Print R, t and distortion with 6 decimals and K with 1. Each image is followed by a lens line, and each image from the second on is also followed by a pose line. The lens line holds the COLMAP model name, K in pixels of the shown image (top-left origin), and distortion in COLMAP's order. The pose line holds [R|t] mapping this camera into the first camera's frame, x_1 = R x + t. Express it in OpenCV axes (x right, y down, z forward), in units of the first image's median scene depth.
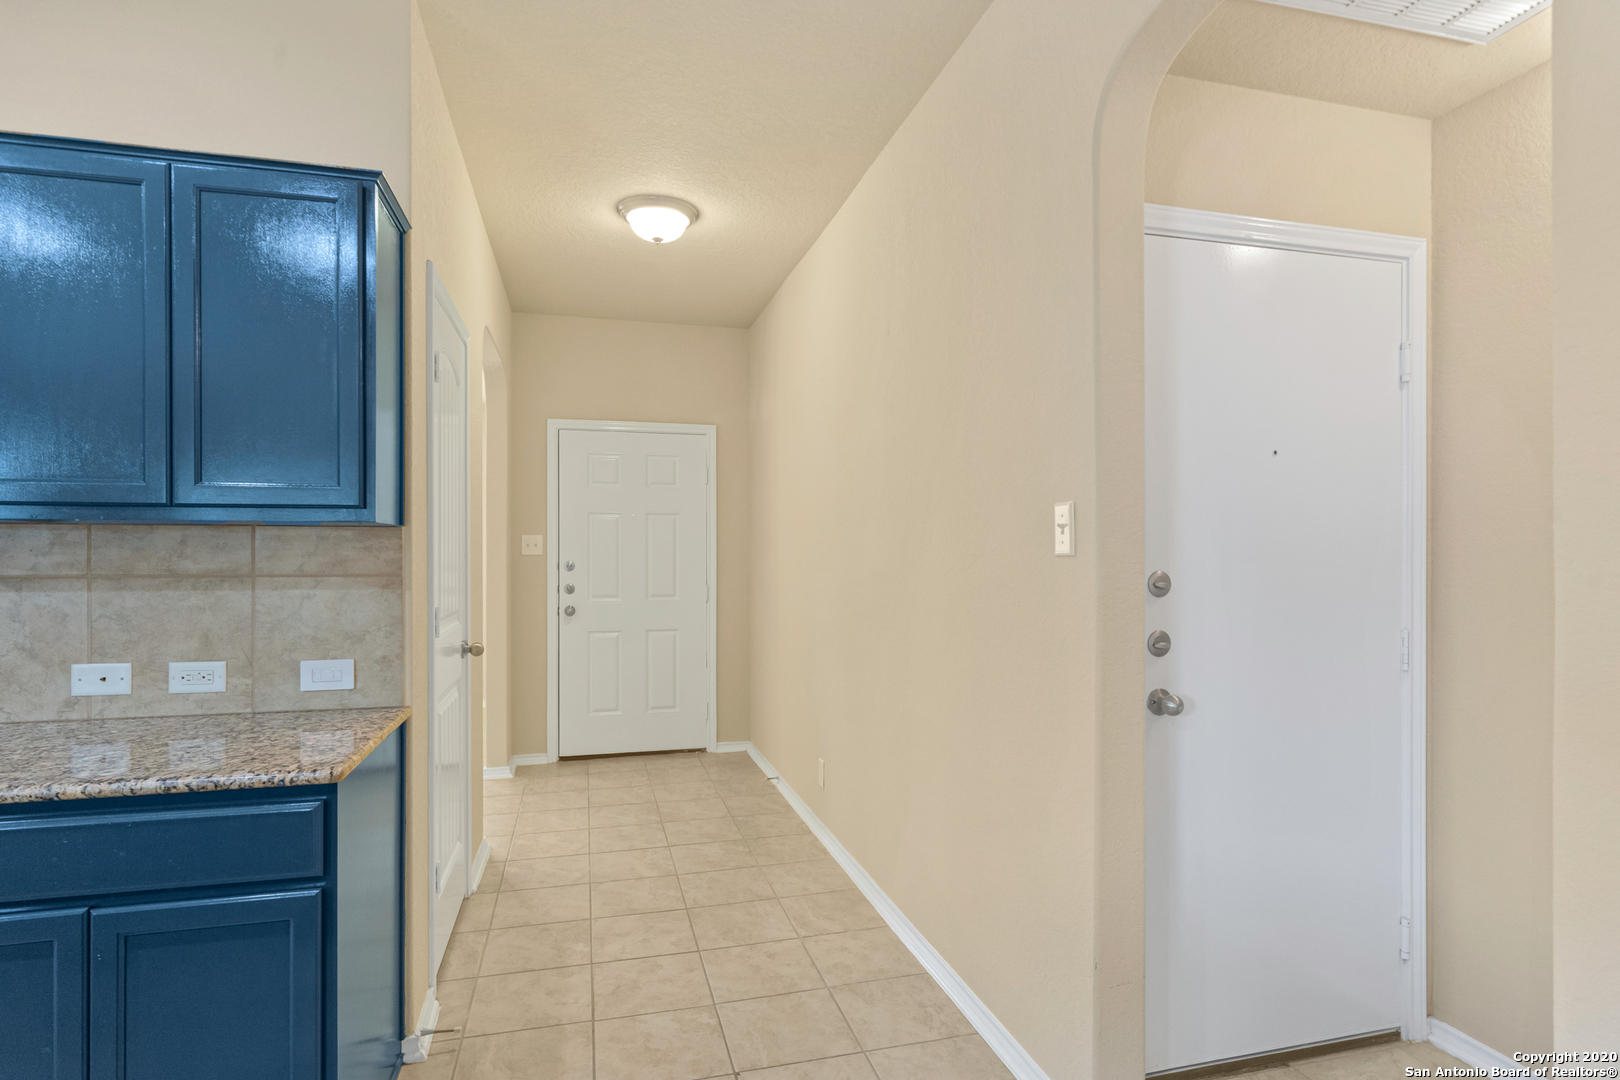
lens RADIAL K [[858.2, 0, 817.6], [0, 858.2, 552.8], [0, 0, 1]] dist [0.000259, 0.000142]
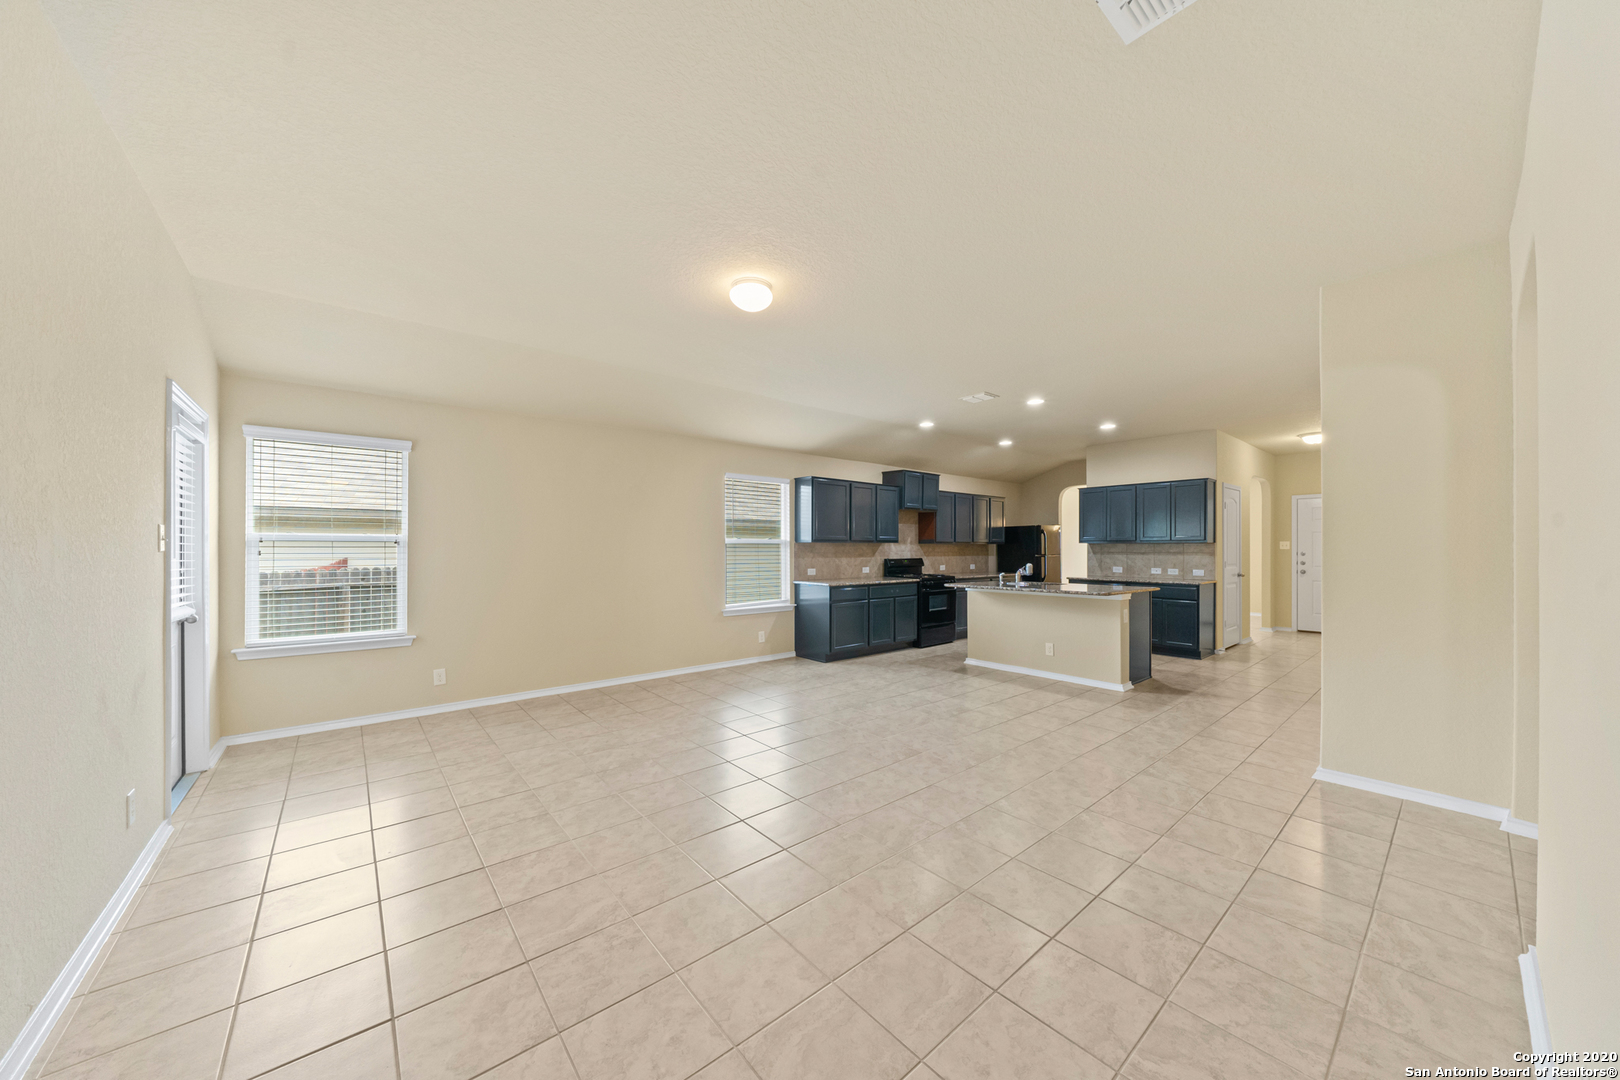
lens RADIAL K [[559.7, 0, 813.6], [0, 559.7, 547.6], [0, 0, 1]] dist [-0.006466, -0.000234]
pose [[0.424447, 0.000054, -0.905453, 1.394245], [-0.001116, 0.999999, -0.000463, -0.000221], [0.905452, 0.001207, 0.424447, -2.366461]]
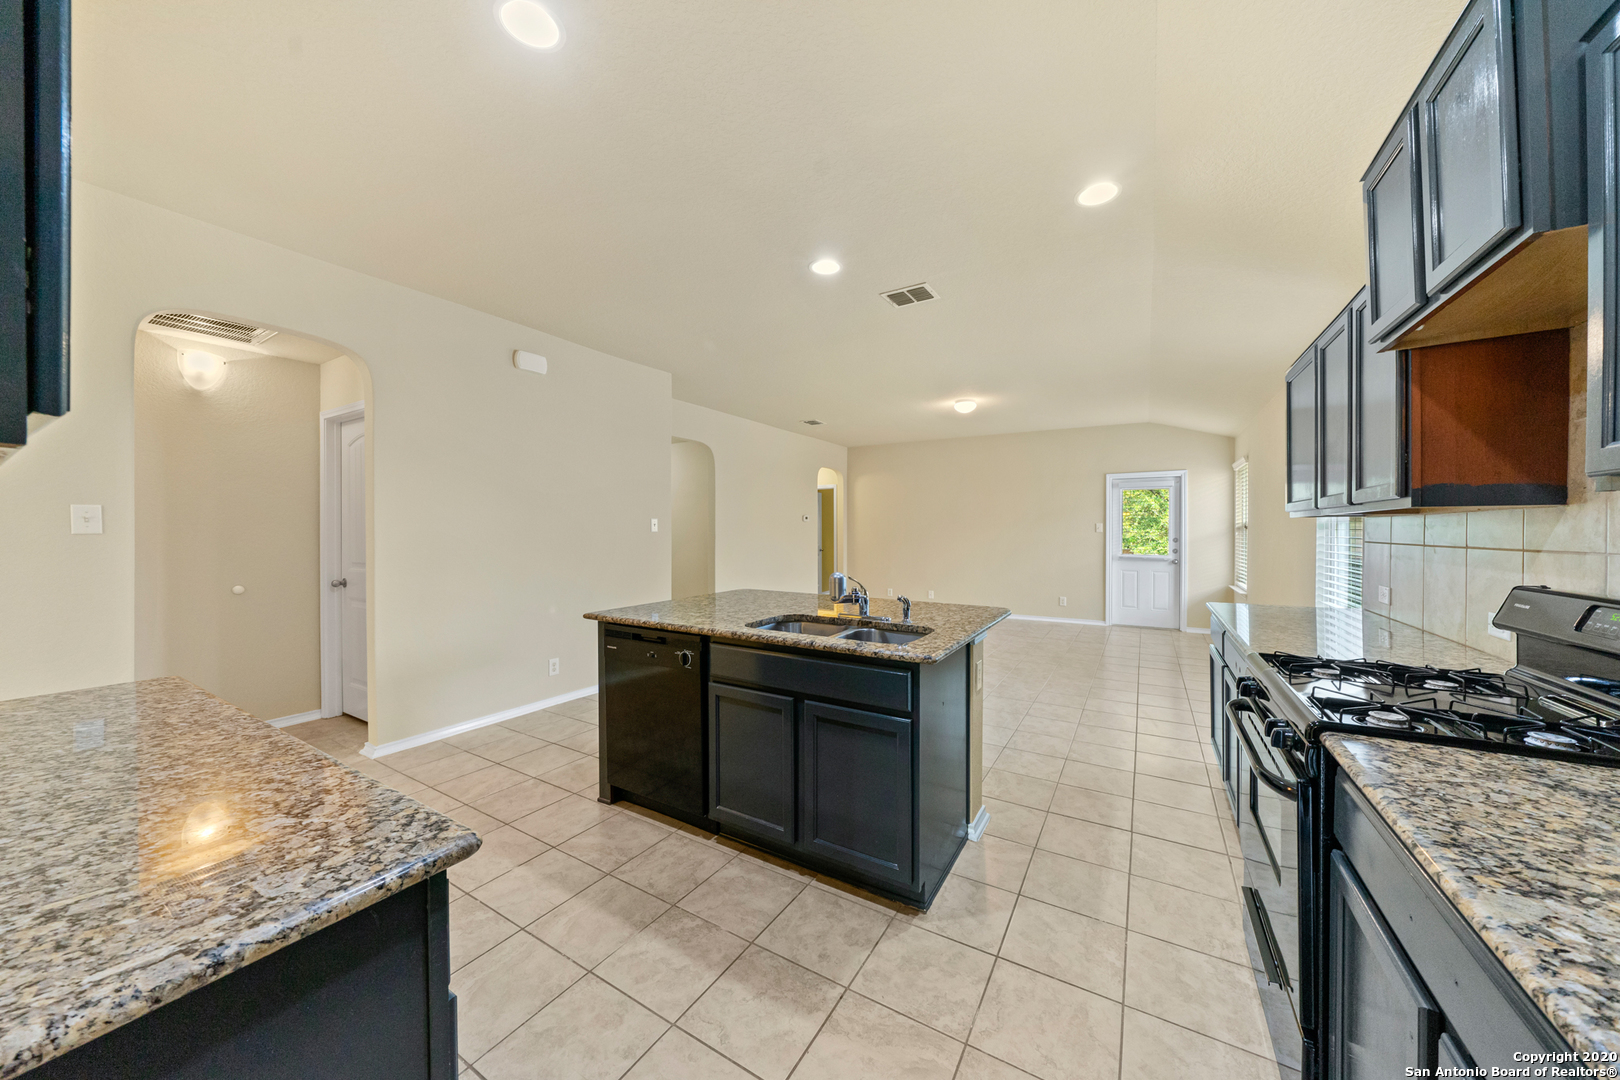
lens RADIAL K [[559.7, 0, 814.5], [0, 559.7, 538.8], [0, 0, 1]] dist [-0.006466, -0.000234]
pose [[-0.691178, -0.009564, 0.722622, -1.469726], [0.000404, 0.999907, 0.013620, -0.000601], [-0.722685, 0.009705, -0.691110, 0.617367]]
